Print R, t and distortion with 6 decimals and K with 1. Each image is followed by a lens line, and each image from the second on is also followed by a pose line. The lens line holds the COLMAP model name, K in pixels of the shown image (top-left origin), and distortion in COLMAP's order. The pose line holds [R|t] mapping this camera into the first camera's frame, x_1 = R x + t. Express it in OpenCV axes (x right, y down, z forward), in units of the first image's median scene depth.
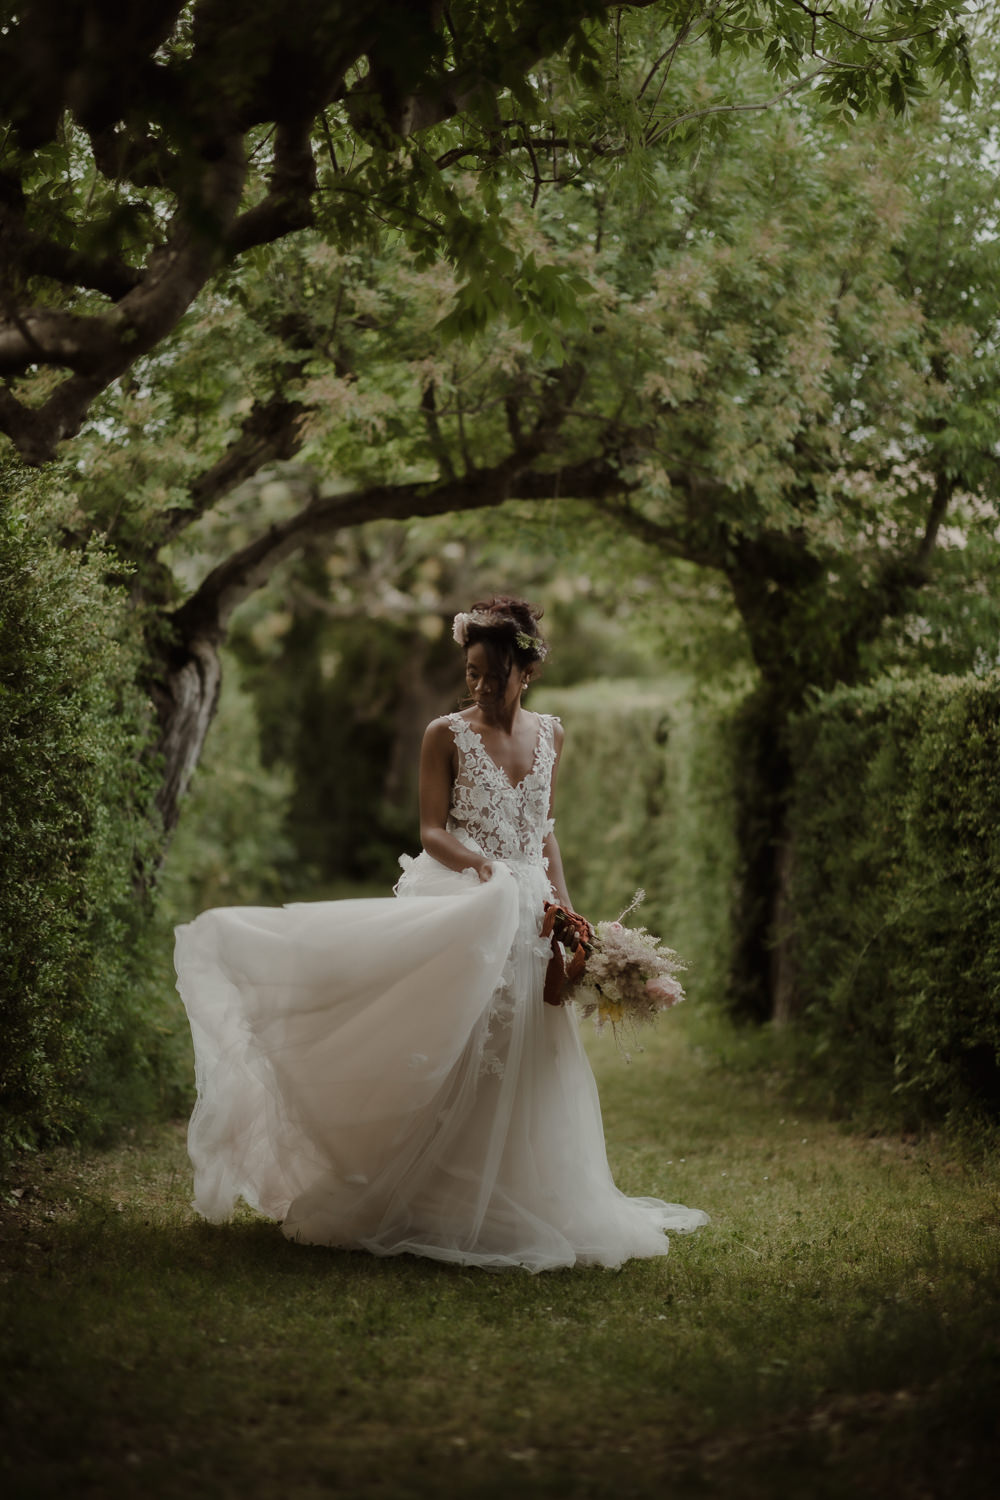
lens RADIAL K [[3352.8, 0, 500.0], [0, 3352.8, 750.0], [0, 0, 1]] dist [0.097159, 0.067653]
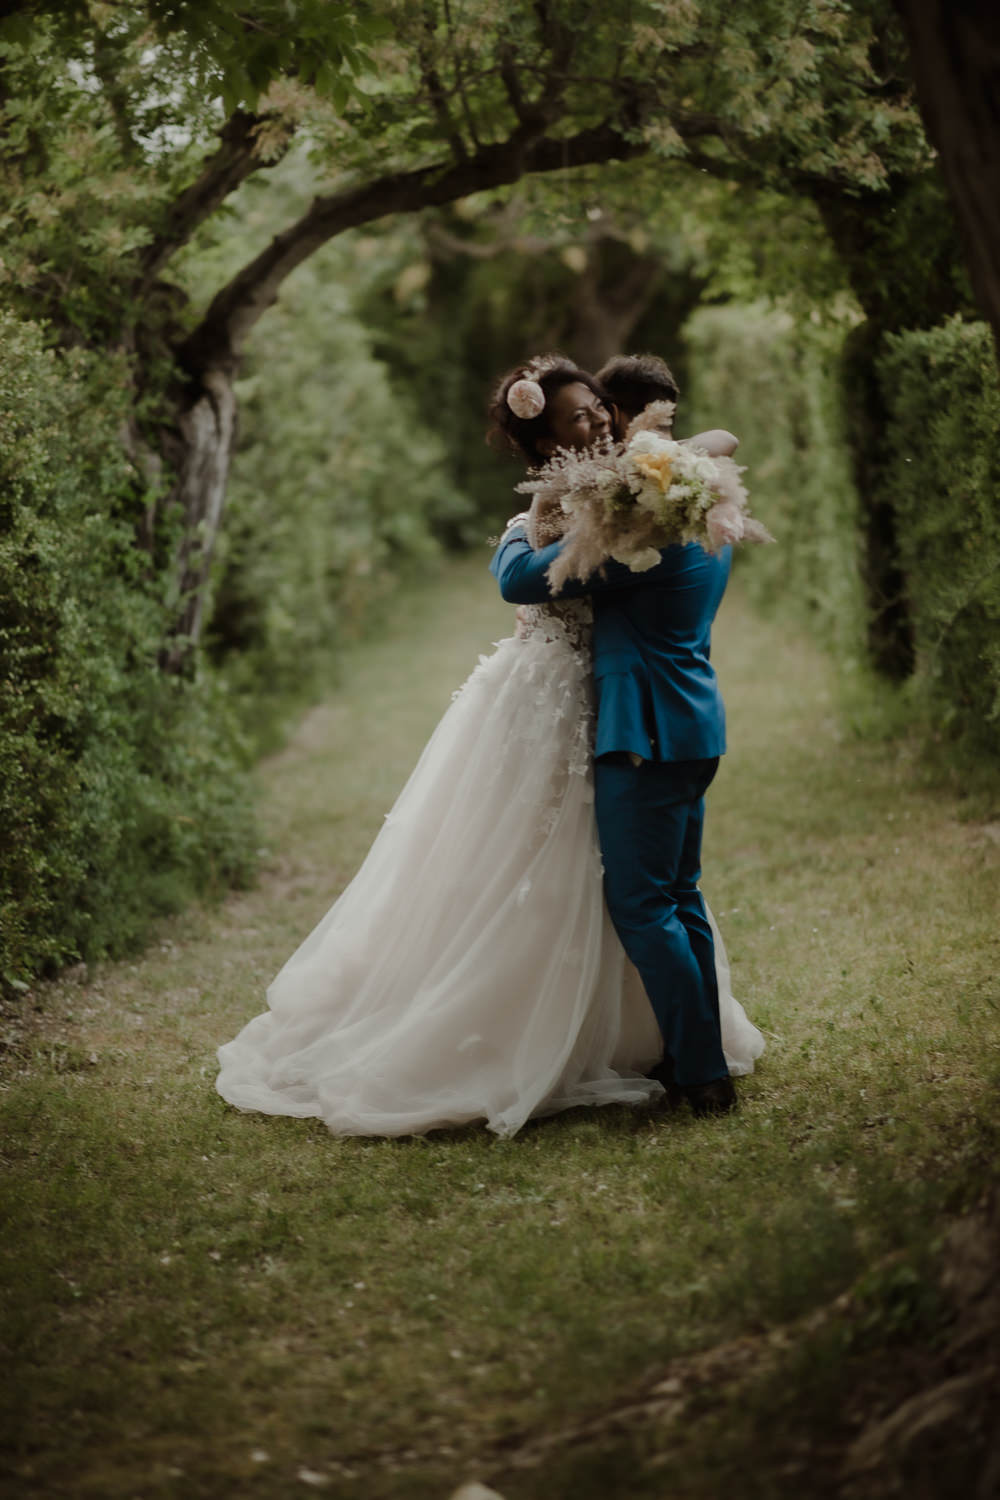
lens RADIAL K [[3352.8, 0, 500.0], [0, 3352.8, 750.0], [0, 0, 1]] dist [0.097159, 0.067653]
pose [[0.988598, -0.112155, -0.100477, 0.071693], [0.124040, 0.984859, 0.121110, -0.032675], [0.085372, -0.132193, 0.987541, 0.077540]]
